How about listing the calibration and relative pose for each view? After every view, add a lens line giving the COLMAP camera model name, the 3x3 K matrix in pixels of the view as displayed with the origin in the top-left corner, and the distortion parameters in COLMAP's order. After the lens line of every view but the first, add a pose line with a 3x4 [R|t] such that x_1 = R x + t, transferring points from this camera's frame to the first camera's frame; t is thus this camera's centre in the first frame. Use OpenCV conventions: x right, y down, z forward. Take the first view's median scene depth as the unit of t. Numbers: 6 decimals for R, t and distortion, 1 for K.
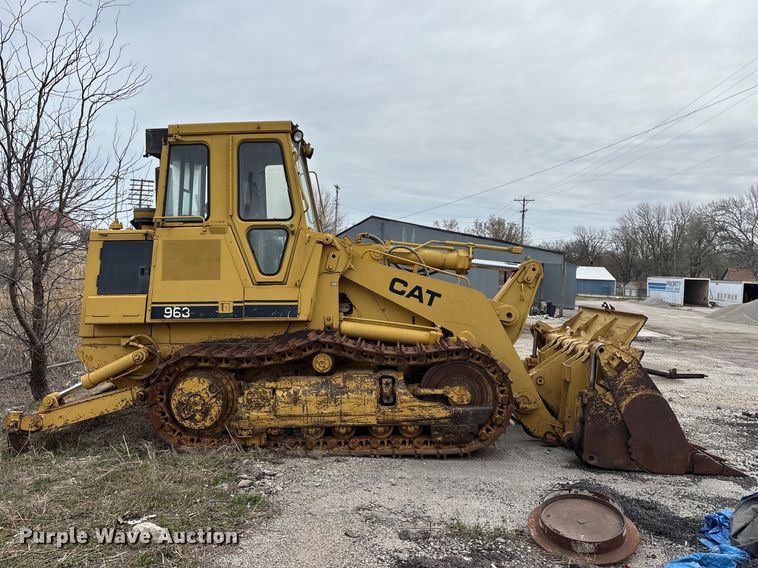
lens RADIAL K [[600.6, 0, 354.3], [0, 600.6, 269.4], [0, 0, 1]] dist [0.054421, -0.051795]
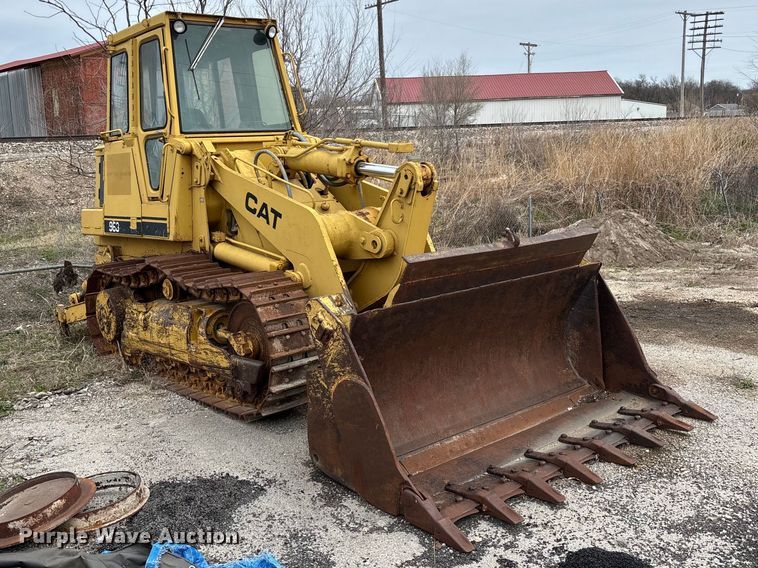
lens RADIAL K [[769.4, 0, 367.4], [0, 769.4, 257.6], [0, 0, 1]] dist [0.043473, -0.001392]
pose [[0.689823, 0.061797, -0.721336, 0.937374], [0.050694, 0.989782, 0.133275, -0.029068], [0.722201, -0.128504, 0.679641, 0.412153]]
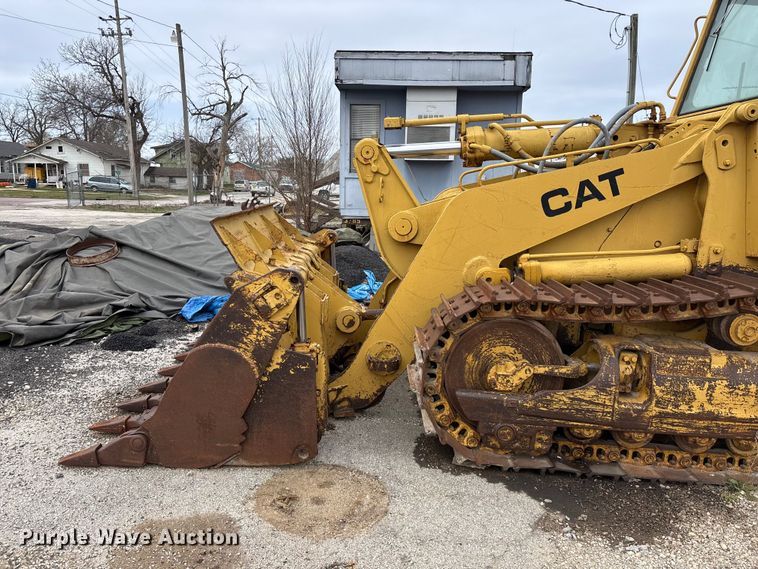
lens RADIAL K [[549.9, 0, 379.0], [0, 549.9, 284.5], [0, 0, 1]] dist [0.024316, 0.001037]
pose [[-0.995089, -0.042094, -0.089586, 0.358886], [-0.057796, 0.981851, 0.180631, 0.034049], [0.080356, 0.184921, -0.979463, 1.745301]]
